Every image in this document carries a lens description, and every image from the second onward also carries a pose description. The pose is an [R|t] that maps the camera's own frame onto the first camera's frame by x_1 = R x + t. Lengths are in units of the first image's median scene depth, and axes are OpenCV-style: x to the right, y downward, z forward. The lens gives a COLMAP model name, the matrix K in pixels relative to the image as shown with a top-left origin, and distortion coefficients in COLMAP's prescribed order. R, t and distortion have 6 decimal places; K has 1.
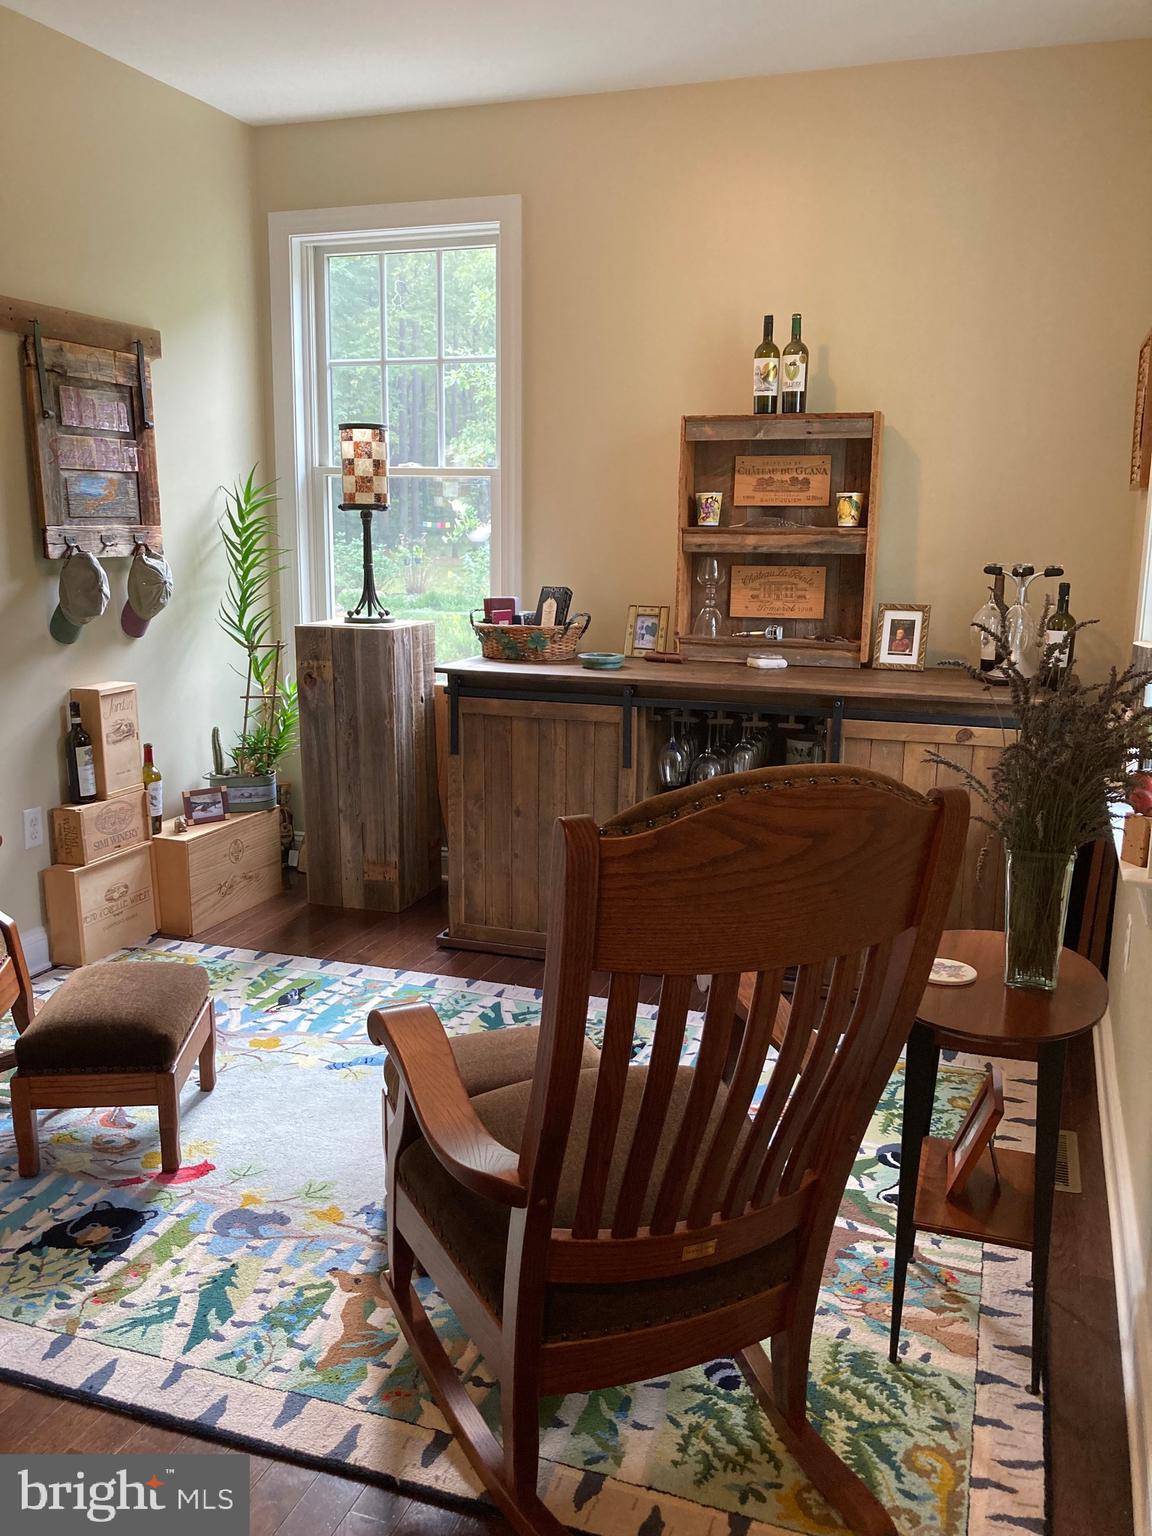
lens RADIAL K [[1253.5, 0, 591.6], [0, 1253.5, 765.0], [0, 0, 1]] dist [0.010342, -0.018041]
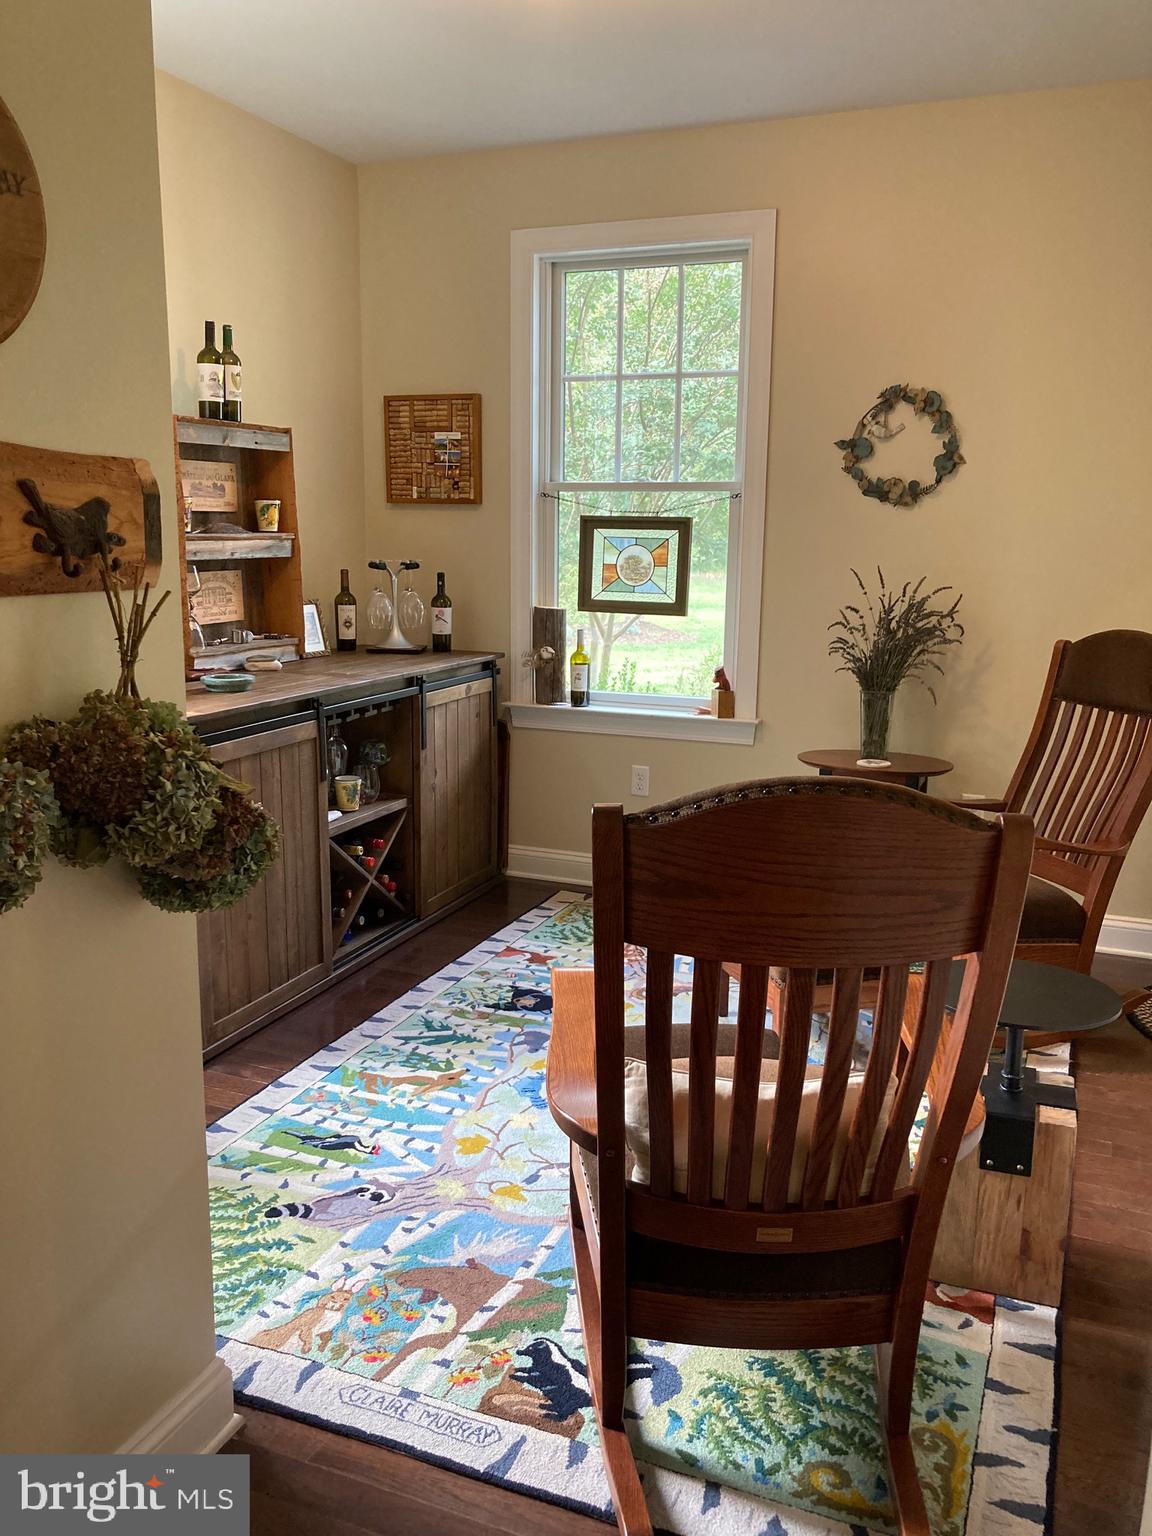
lens RADIAL K [[1253.5, 0, 590.5], [0, 1253.5, 774.9], [0, 0, 1]] dist [0.010342, -0.018041]
pose [[0.043798, -0.199888, 0.978839, -0.936843], [0.183145, 0.964782, 0.188822, -0.151570], [-0.982110, 0.170999, 0.078864, 0.727225]]
